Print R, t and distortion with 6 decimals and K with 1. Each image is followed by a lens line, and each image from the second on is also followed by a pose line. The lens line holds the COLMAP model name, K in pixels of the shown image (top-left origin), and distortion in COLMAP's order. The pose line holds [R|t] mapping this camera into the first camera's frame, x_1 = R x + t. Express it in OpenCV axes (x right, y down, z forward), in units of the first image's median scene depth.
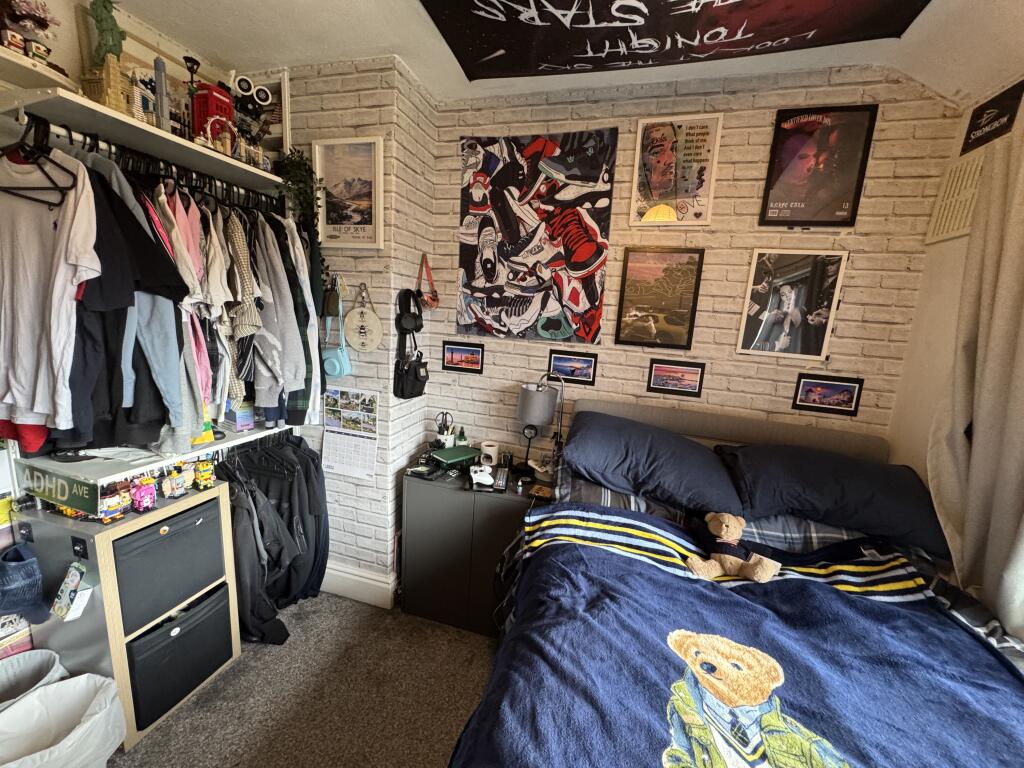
lens RADIAL K [[407.7, 0, 511.6], [0, 407.7, 384.2], [0, 0, 1]] dist [-0.003005, 0.000543]
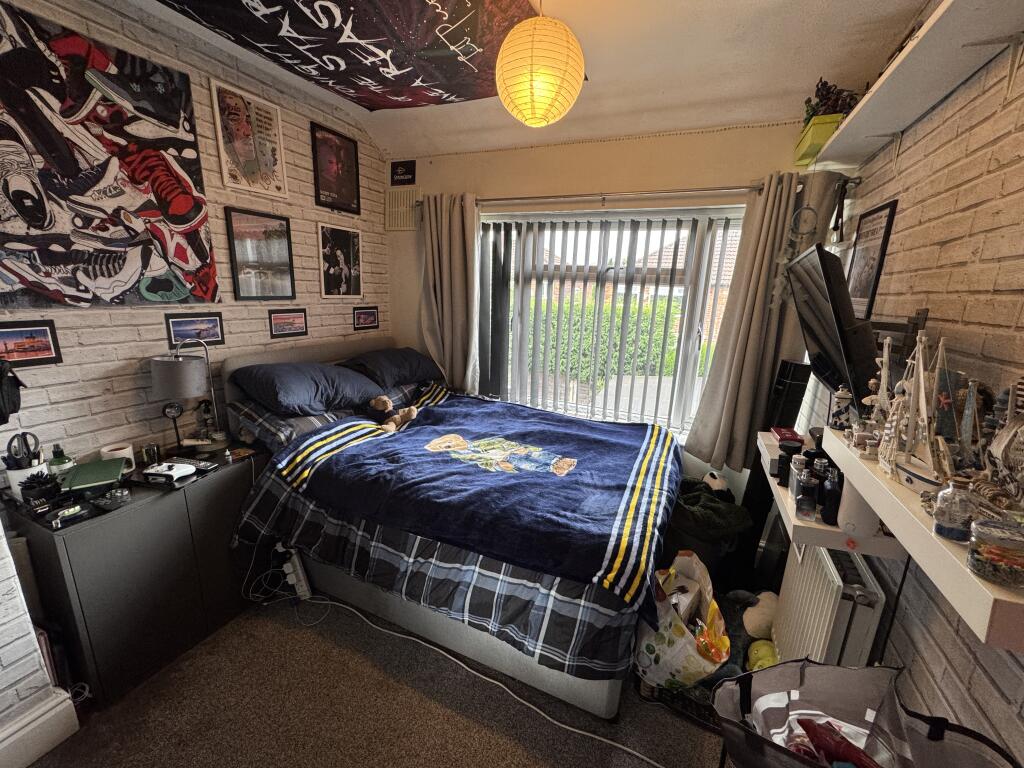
lens RADIAL K [[407.7, 0, 511.6], [0, 407.7, 384.2], [0, 0, 1]] dist [-0.003005, 0.000543]
pose [[0.140779, -0.293720, 0.945468, -0.711300], [0.138029, 0.951475, 0.275034, -0.083934], [-0.980372, 0.091783, 0.174490, 0.133347]]
